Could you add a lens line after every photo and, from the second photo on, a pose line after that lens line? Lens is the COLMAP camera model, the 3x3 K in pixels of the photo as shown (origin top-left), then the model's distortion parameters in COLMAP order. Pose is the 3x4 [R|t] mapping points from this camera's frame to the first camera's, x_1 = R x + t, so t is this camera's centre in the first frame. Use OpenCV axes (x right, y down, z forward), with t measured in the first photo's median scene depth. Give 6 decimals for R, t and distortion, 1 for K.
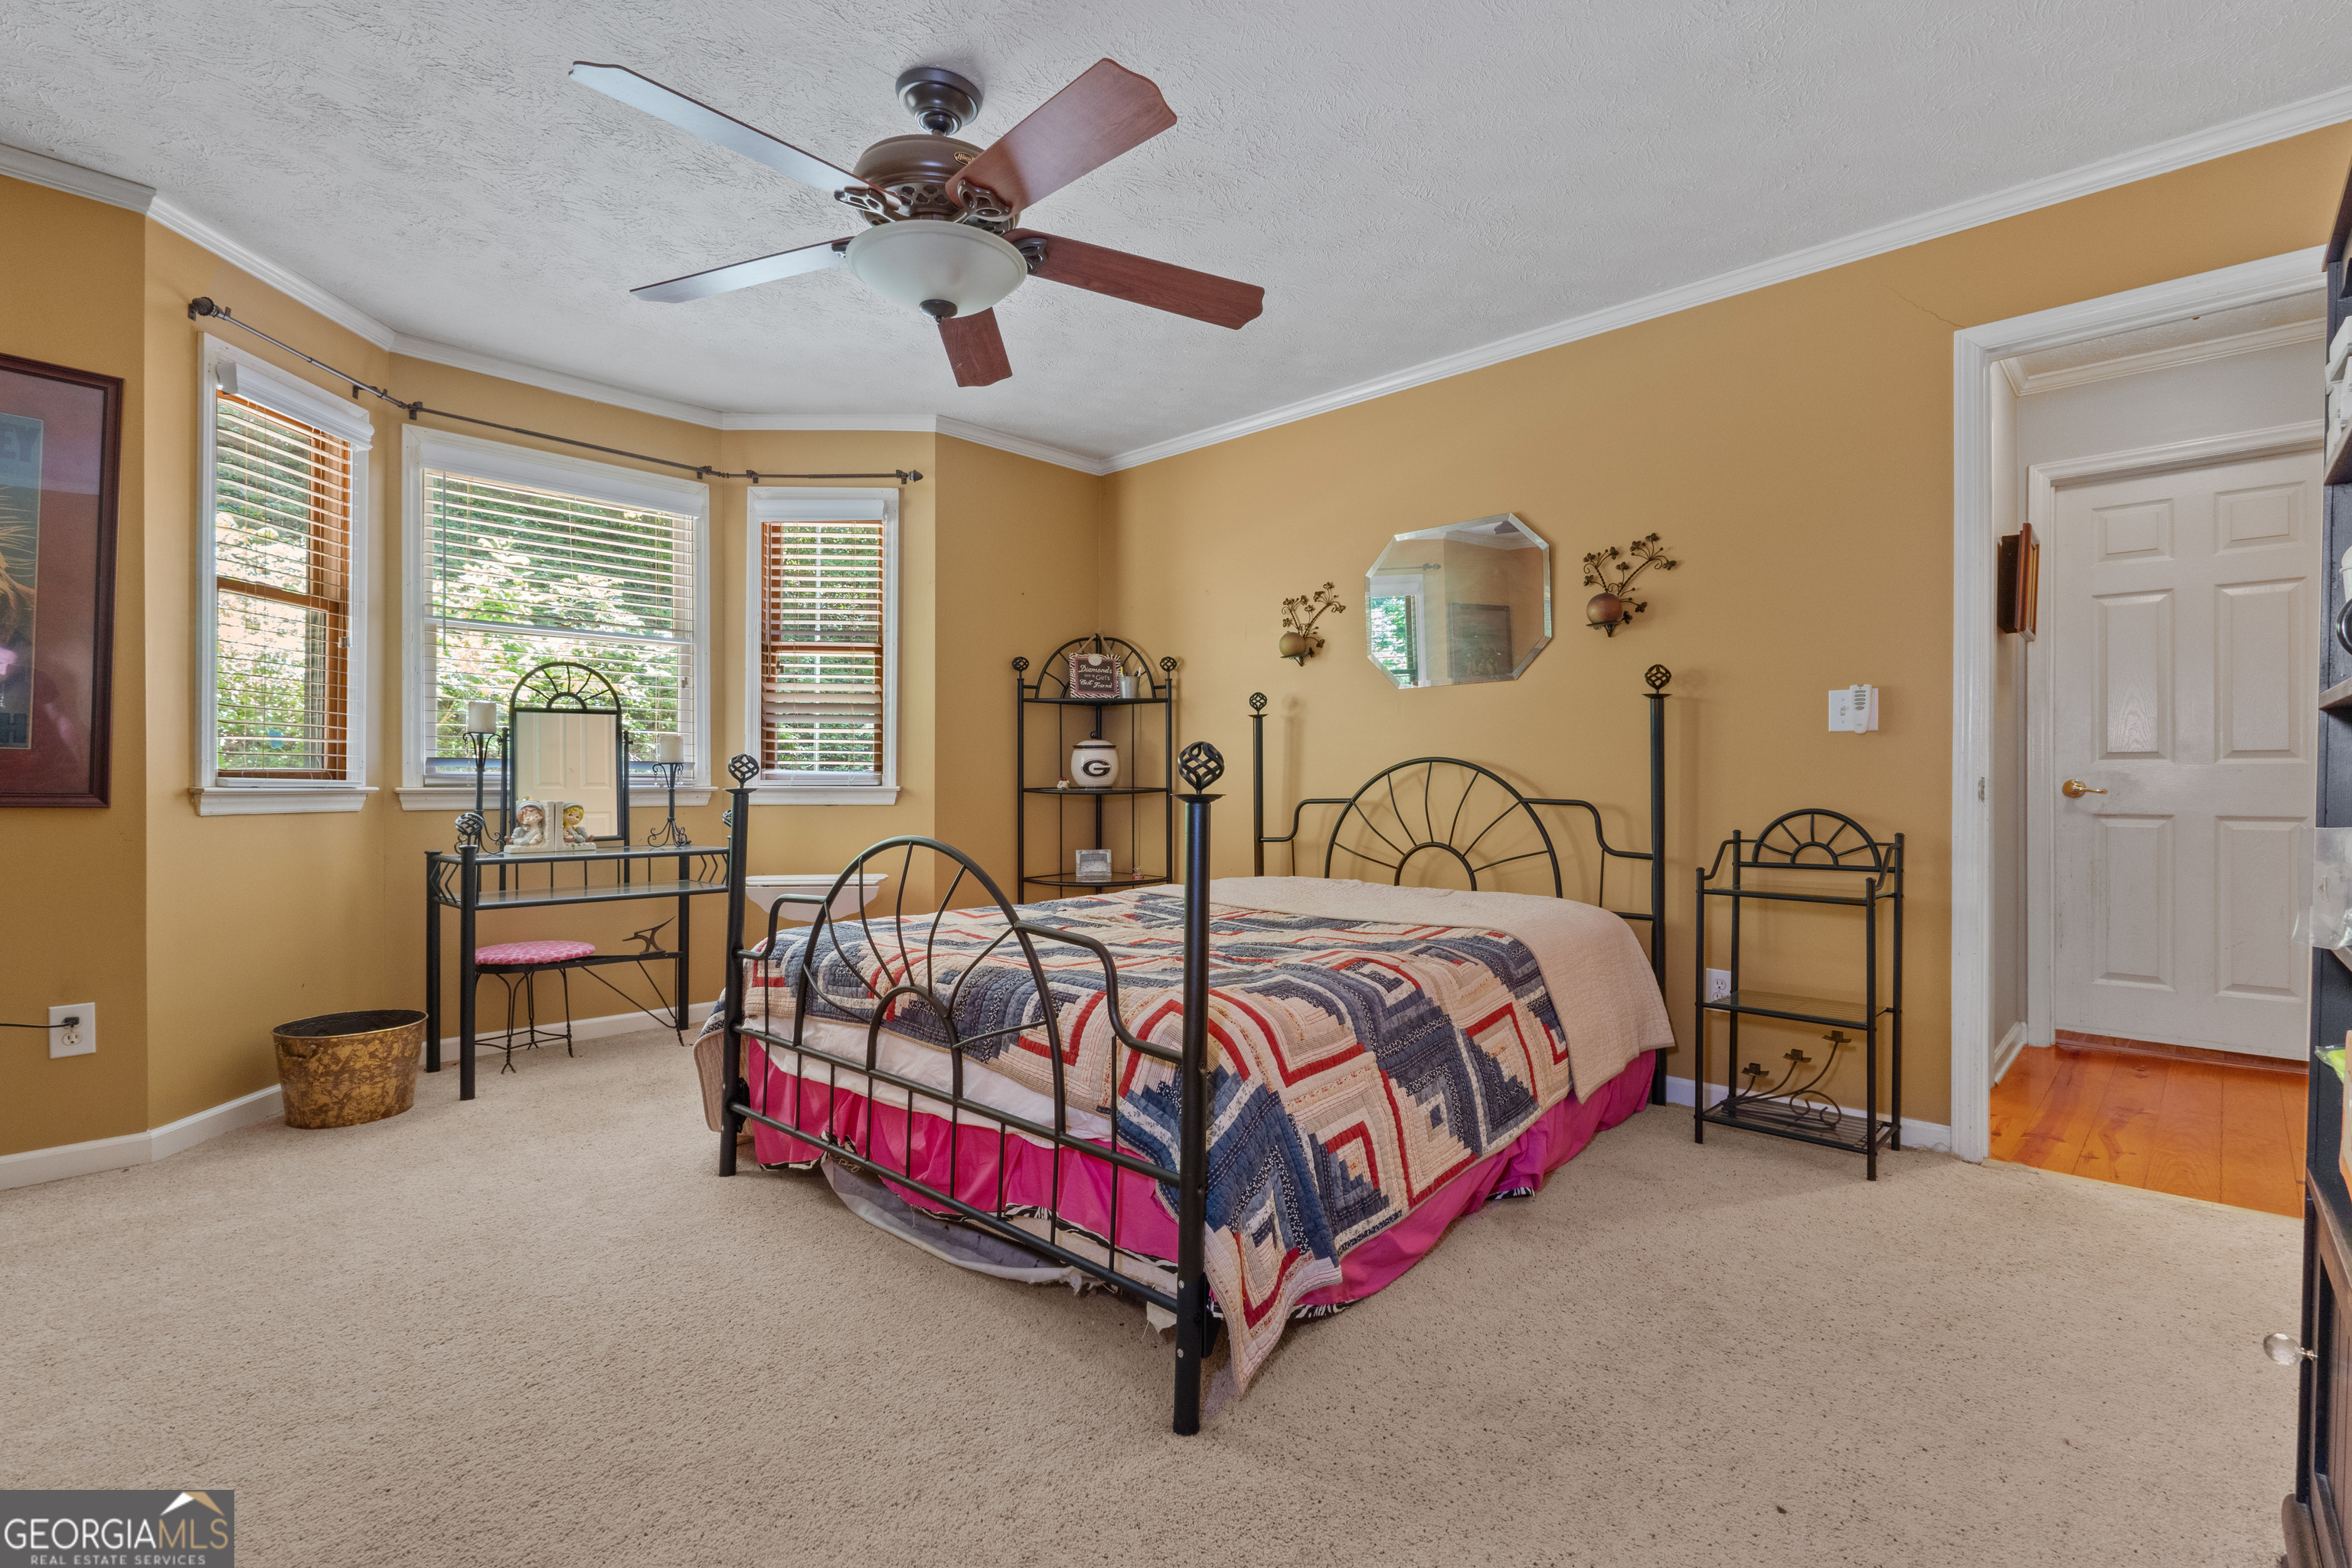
lens RADIAL K [[1100.6, 0, 1169.6], [0, 1100.6, 781.6], [0, 0, 1]] dist [-0.000606, -0.000278]
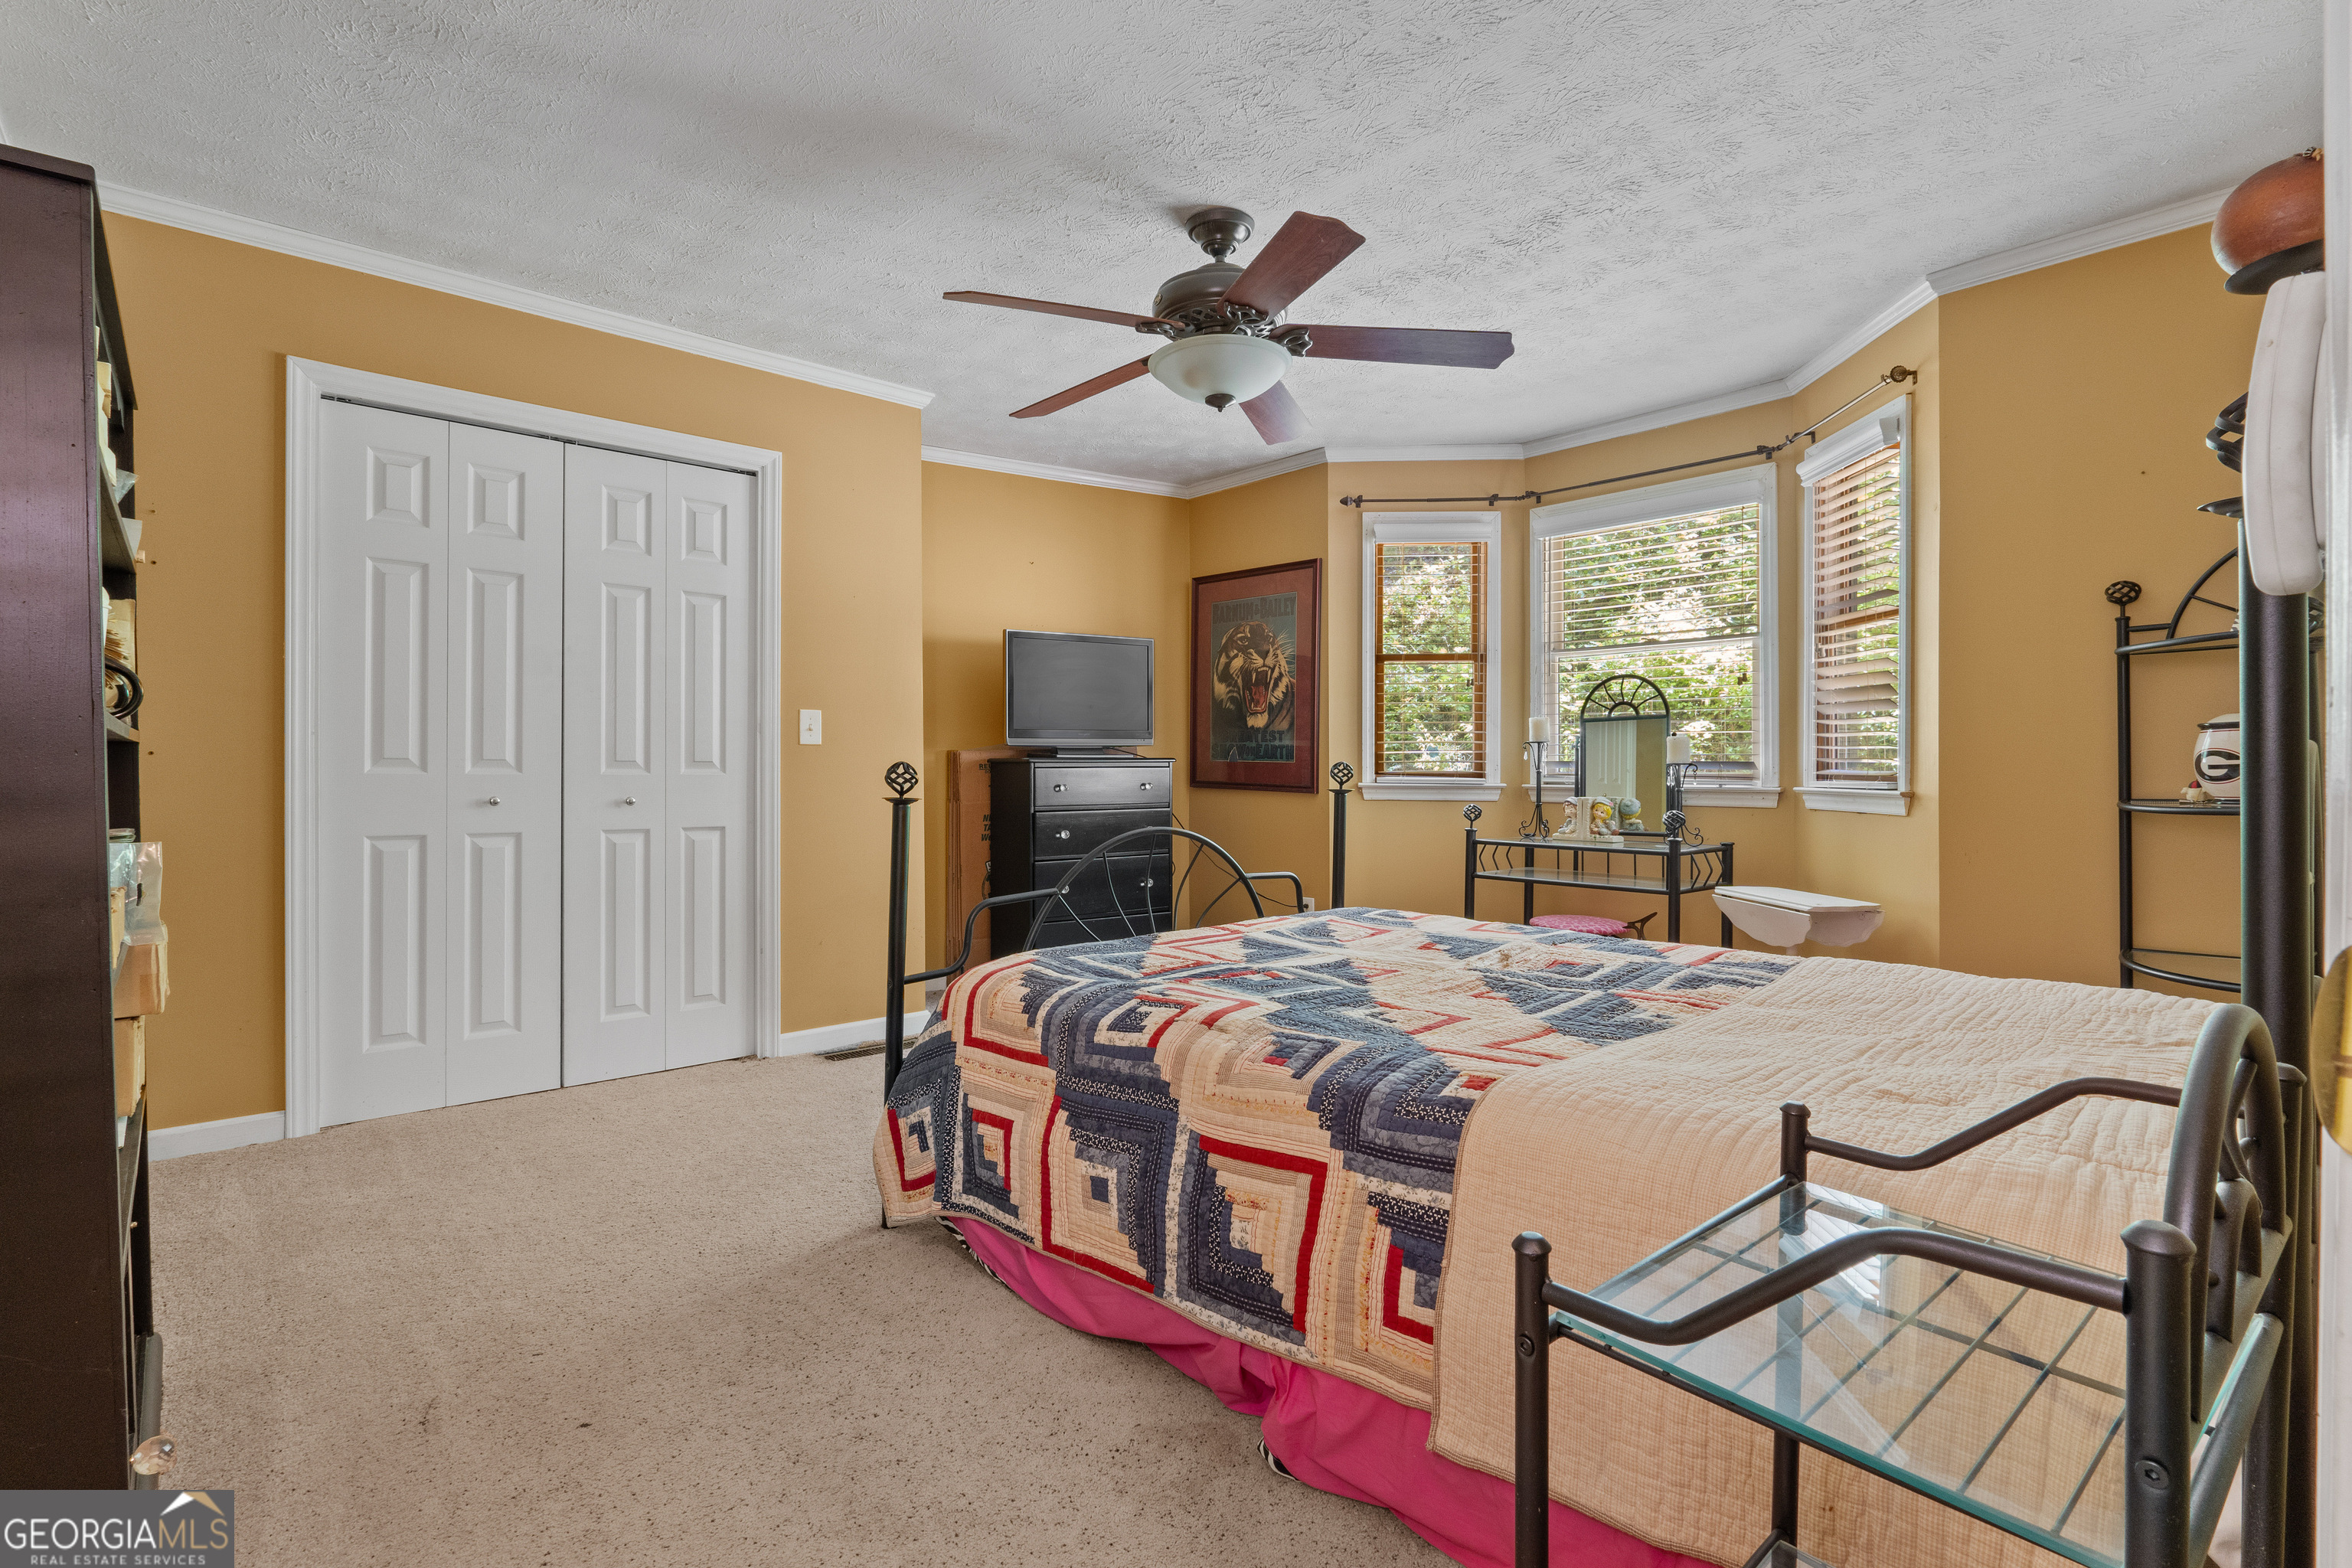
lens RADIAL K [[1100.6, 0, 1169.6], [0, 1100.6, 781.6], [0, 0, 1]] dist [-0.000606, -0.000278]
pose [[-0.104248, 0.011222, -0.994488, 1.024032], [-0.001912, 0.999932, 0.011484, -0.019331], [0.994549, 0.003098, -0.104220, 1.083275]]
